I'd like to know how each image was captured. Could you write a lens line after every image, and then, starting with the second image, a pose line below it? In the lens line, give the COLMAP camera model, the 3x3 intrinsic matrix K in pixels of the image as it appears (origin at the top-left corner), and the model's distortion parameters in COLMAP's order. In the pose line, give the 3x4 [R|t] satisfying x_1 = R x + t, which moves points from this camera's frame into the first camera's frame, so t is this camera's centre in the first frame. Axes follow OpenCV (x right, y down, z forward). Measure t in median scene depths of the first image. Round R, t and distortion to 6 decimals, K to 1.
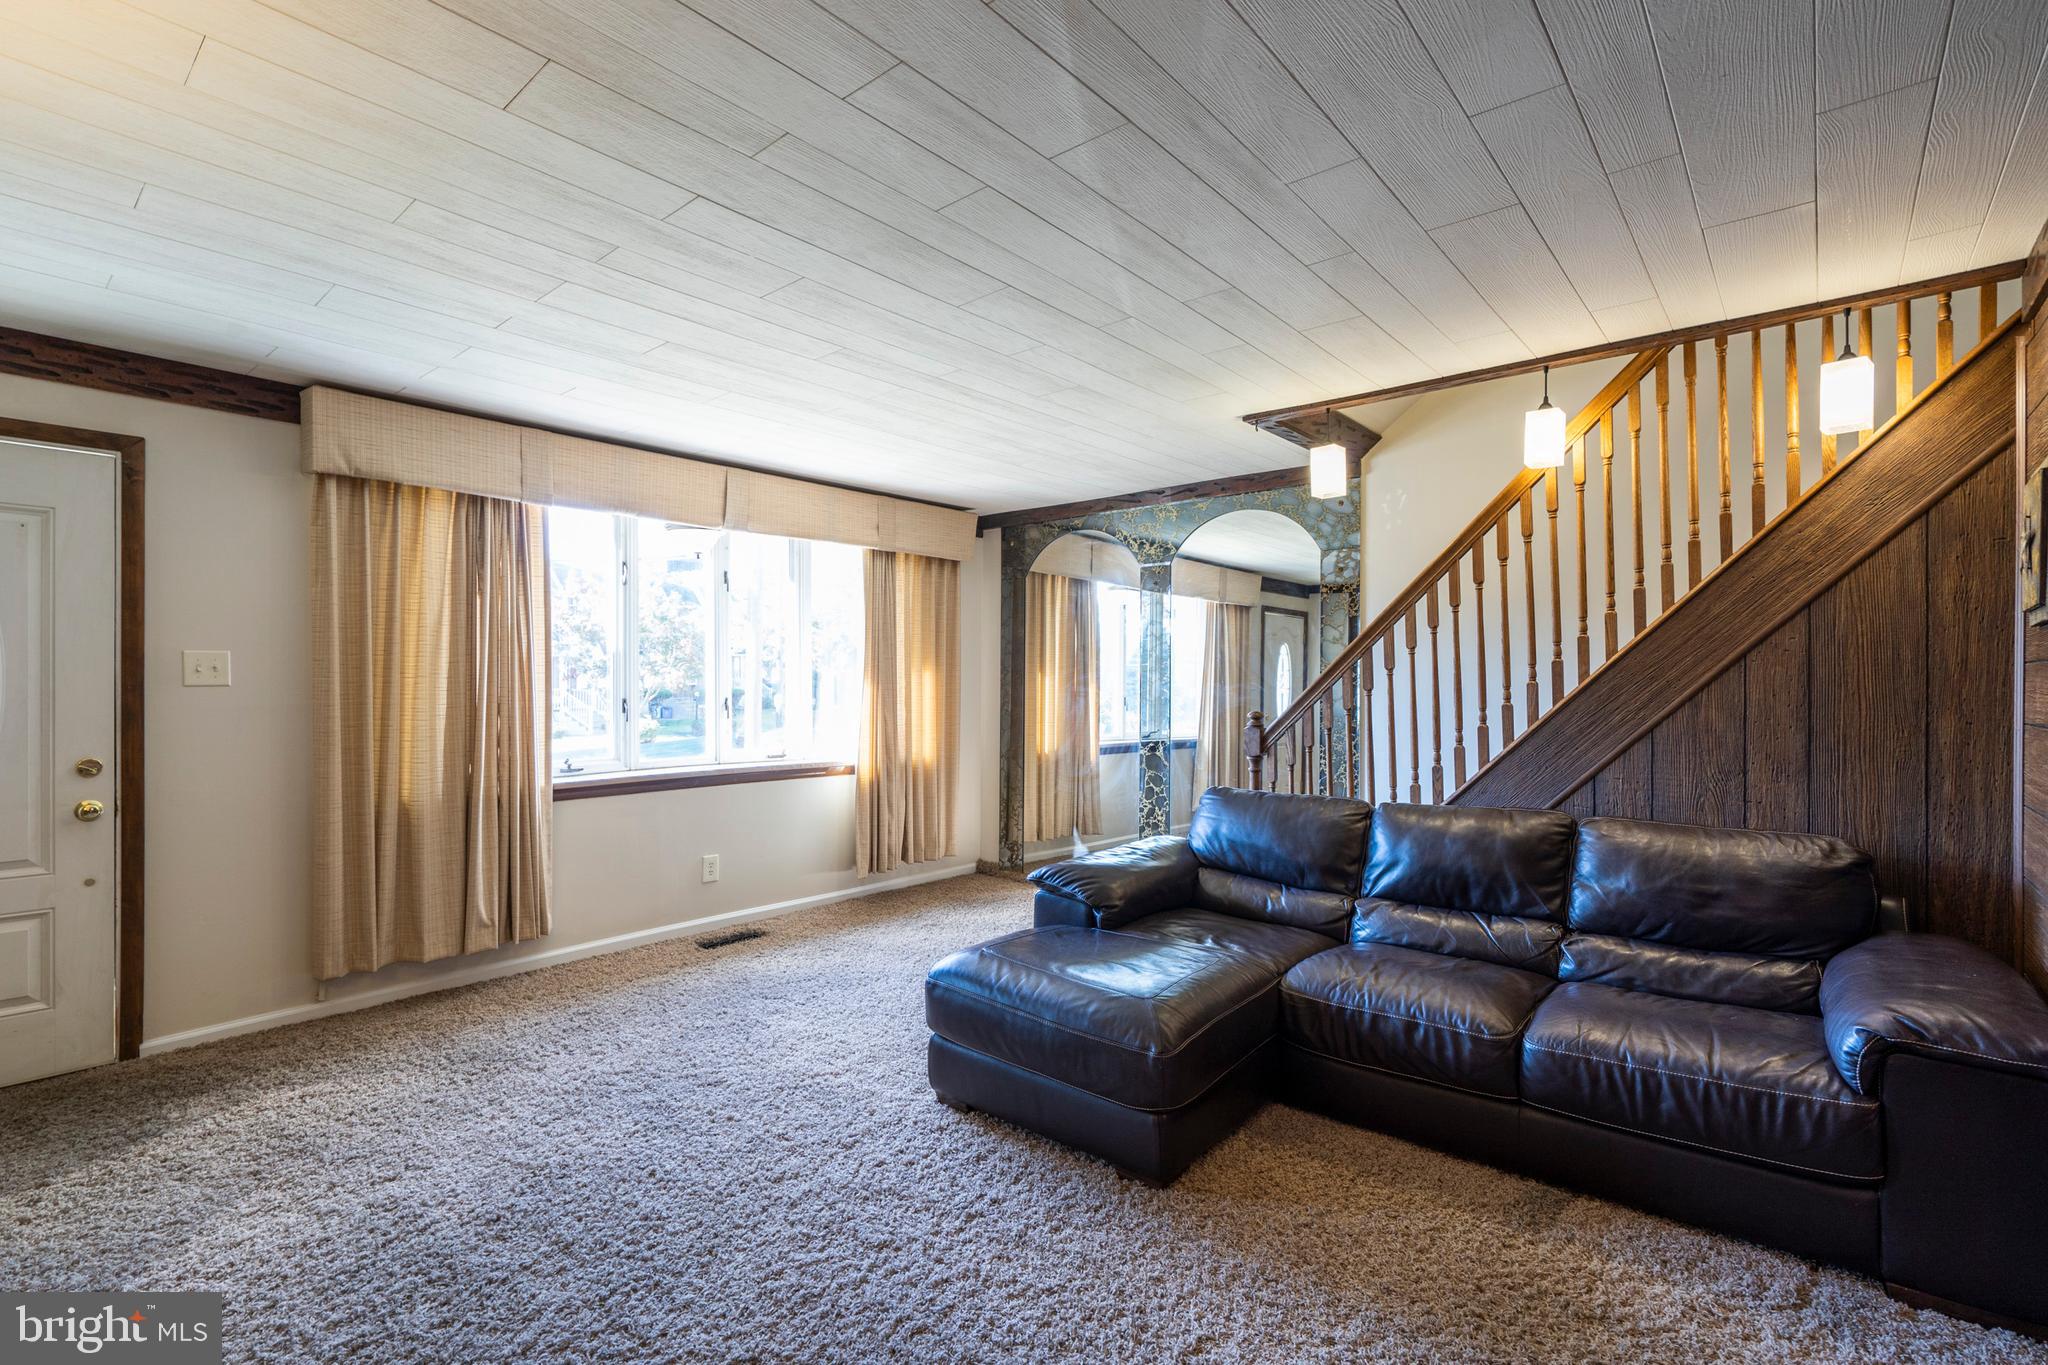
lens RADIAL K [[957.1, 0, 1022.1], [0, 957.1, 687.4], [0, 0, 1]] dist [-0.013318, 0.000759]
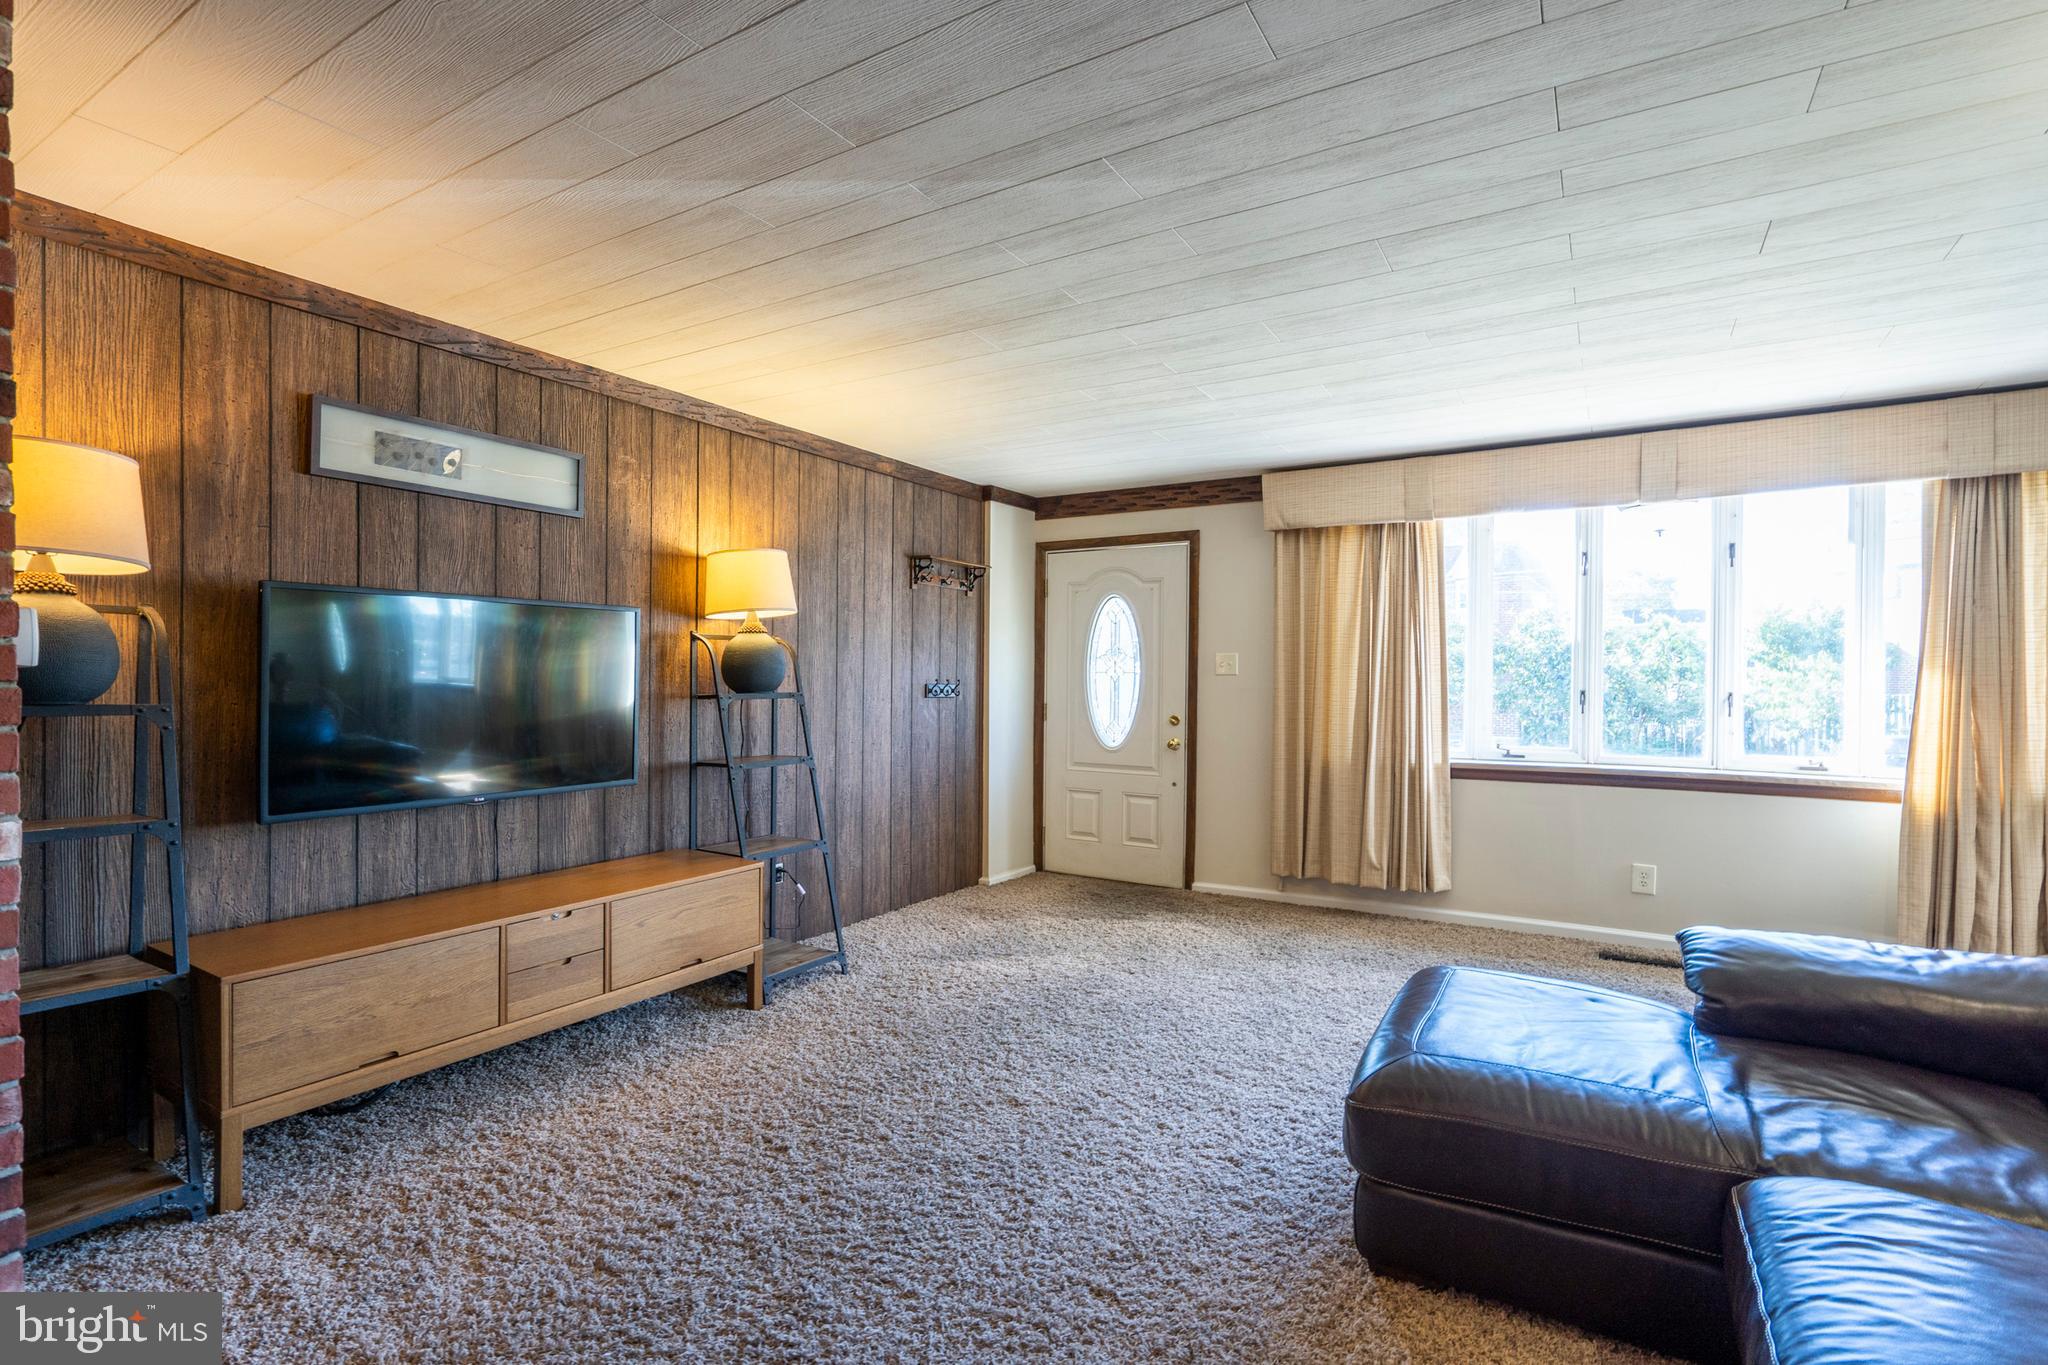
lens RADIAL K [[918.2, 0, 1018.8], [0, 918.2, 685.4], [0, 0, 1]] dist [-0.014551, 0.000336]
pose [[0.154033, 0.009449, -0.988021, 0.621920], [-0.010595, 0.999913, 0.007911, 0.007388], [0.988009, 0.009249, 0.154120, 0.399877]]
